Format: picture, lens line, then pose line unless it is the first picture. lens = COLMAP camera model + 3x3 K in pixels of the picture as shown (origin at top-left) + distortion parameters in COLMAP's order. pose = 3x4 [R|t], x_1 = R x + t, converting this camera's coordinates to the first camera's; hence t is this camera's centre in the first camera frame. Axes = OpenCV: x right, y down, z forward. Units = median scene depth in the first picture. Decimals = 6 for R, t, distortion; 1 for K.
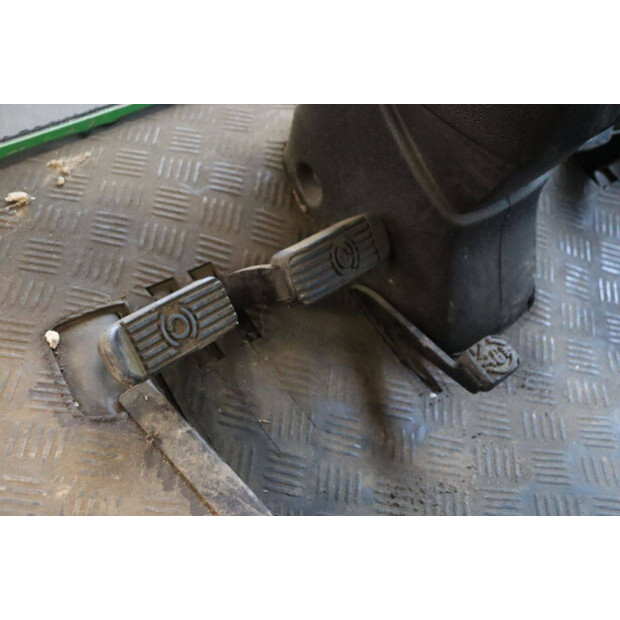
lens RADIAL K [[917.5, 0, 310.0], [0, 917.5, 310.0], [0, 0, 1]] dist [0.015873, 0.024052]
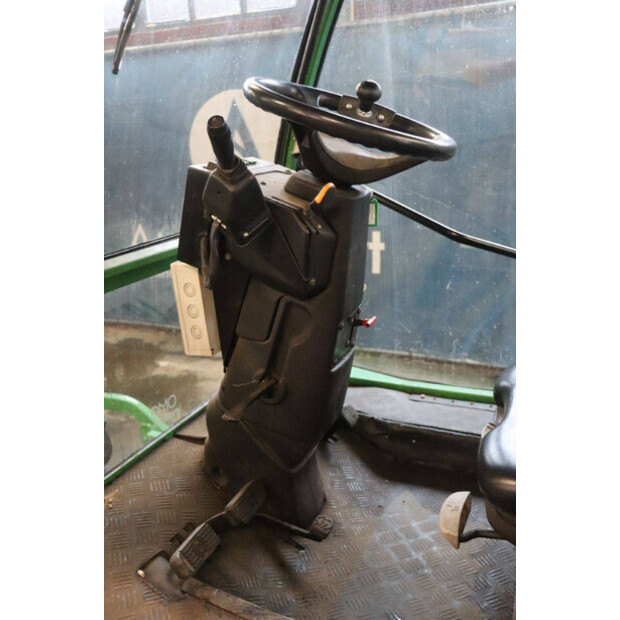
lens RADIAL K [[574.2, 0, 311.1], [0, 574.2, 318.7], [0, 0, 1]] dist [-0.004735, 0.008381]
pose [[0.912953, -0.179618, 0.366407, -0.273891], [0.309086, 0.890632, -0.333527, 0.064588], [-0.266426, 0.417746, 0.868623, -0.492991]]
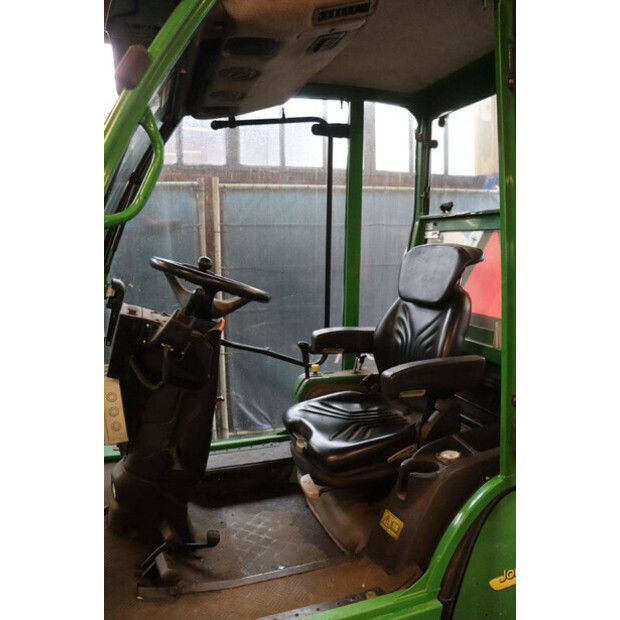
lens RADIAL K [[504.6, 0, 310.0], [0, 504.6, 310.0], [0, 0, 1]] dist [-0.180885, 0.165603]
pose [[0.416792, -0.152983, 0.896036, -1.213088], [0.612855, 0.775300, -0.152701, -0.106943], [-0.671336, 0.612785, 0.416896, -0.588629]]
